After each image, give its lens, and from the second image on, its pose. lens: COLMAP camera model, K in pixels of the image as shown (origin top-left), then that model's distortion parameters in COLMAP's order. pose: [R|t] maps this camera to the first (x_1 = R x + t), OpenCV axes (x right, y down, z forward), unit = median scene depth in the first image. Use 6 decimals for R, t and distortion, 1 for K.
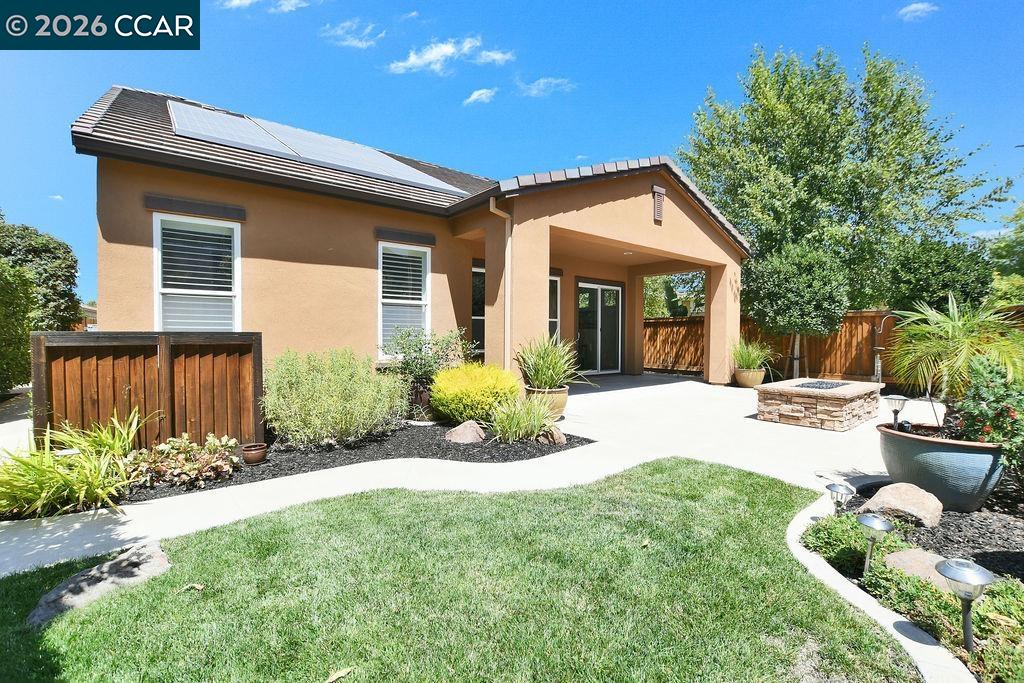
lens RADIAL K [[457.4, 0, 516.9], [0, 457.4, 341.7], [0, 0, 1]] dist [-0.001201, 0.000119]
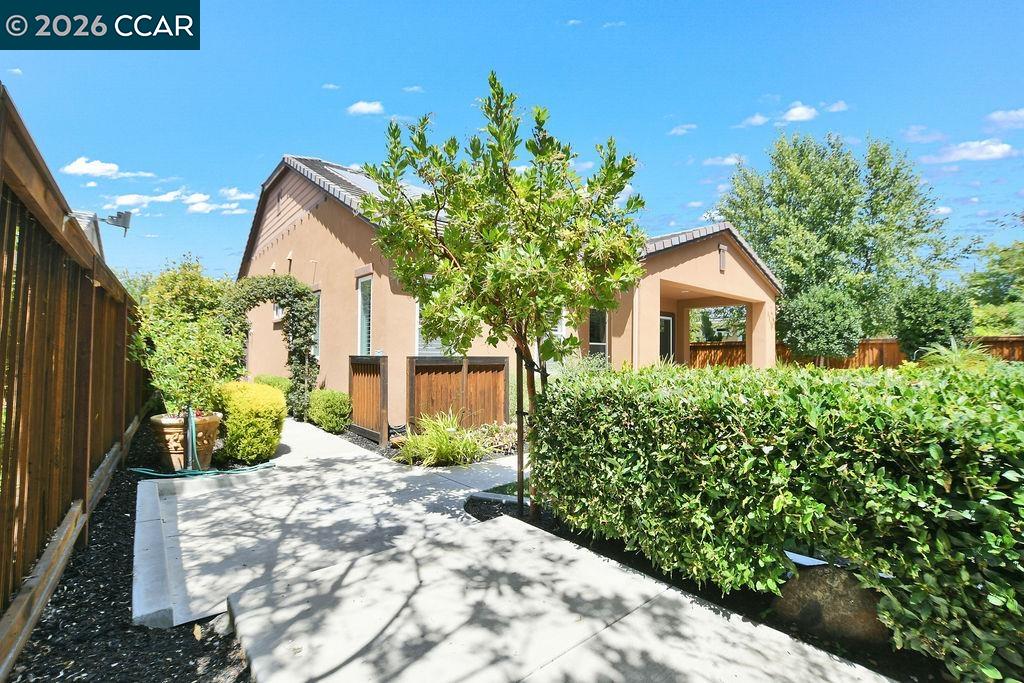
lens RADIAL K [[457.4, 0, 516.9], [0, 457.4, 341.7], [0, 0, 1]] dist [-0.001201, 0.000119]
pose [[0.999710, 0.005486, 0.023435, -0.262971], [-0.004502, 0.999113, -0.041863, -0.002667], [-0.023644, 0.041745, 0.998848, -0.245465]]
